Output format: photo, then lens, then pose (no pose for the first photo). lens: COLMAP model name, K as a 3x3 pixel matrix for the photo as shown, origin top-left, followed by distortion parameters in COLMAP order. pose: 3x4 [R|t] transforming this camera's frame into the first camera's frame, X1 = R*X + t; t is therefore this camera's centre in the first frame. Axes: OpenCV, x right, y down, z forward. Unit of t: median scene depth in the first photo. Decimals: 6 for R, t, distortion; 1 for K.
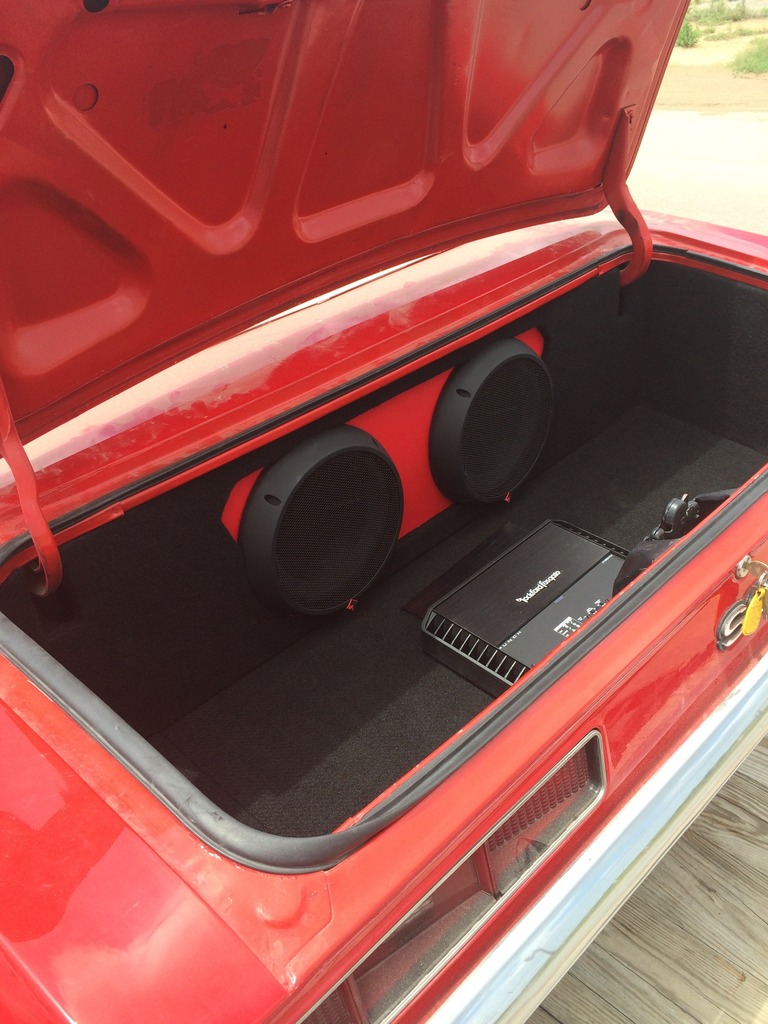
lens RADIAL K [[877.8, 0, 381.5], [0, 877.8, 527.2], [0, 0, 1]] dist [0.000575, -0.018534]
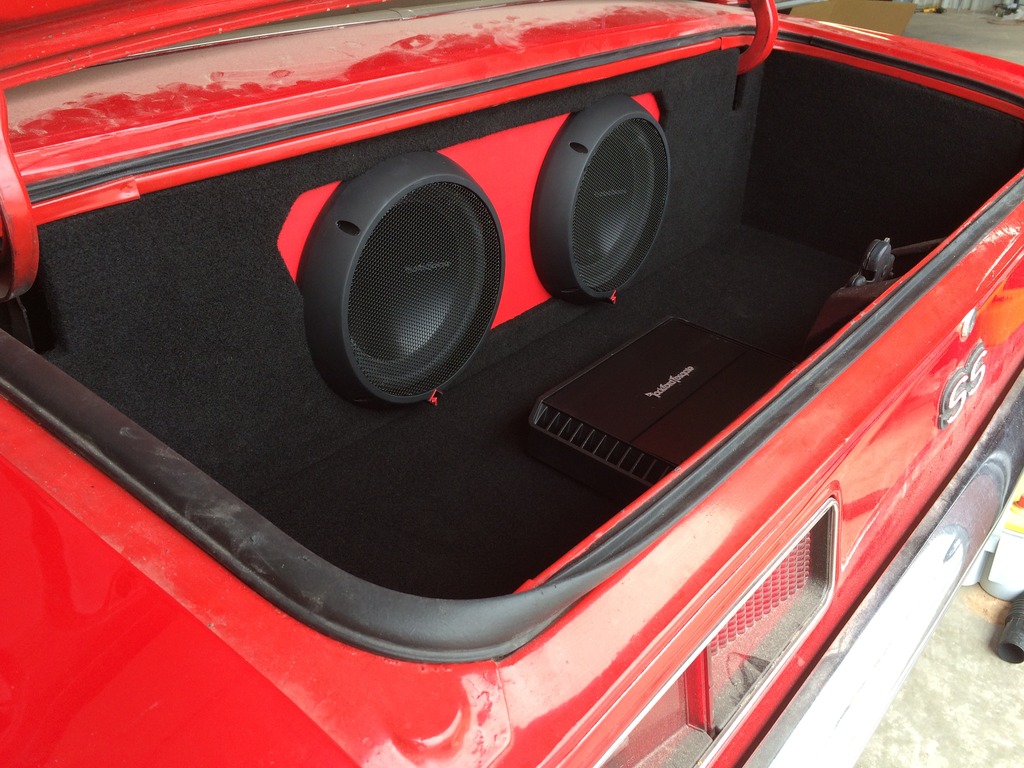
lens RADIAL K [[877.8, 0, 513.5], [0, 877.8, 416.2], [0, 0, 1]] dist [0.000575, -0.018534]
pose [[0.989562, 0.036262, 0.139470, -0.078275], [-0.031381, 0.998821, -0.037042, 0.141374], [-0.140648, 0.032279, 0.989533, 0.239975]]
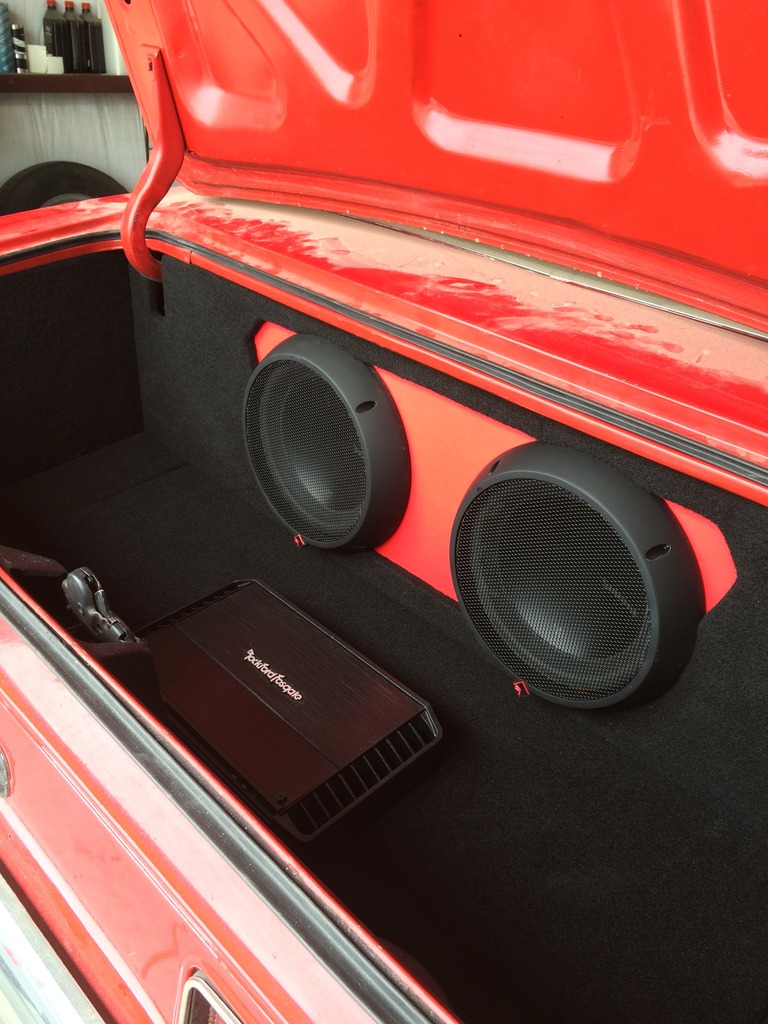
lens RADIAL K [[877.8, 0, 381.5], [0, 877.8, 527.2], [0, 0, 1]] dist [0.000575, -0.018534]
pose [[-0.031114, 0.597963, -0.800920, 0.723537], [-0.593075, 0.633956, 0.496348, -0.445815], [0.804546, 0.490449, 0.334912, 0.816086]]
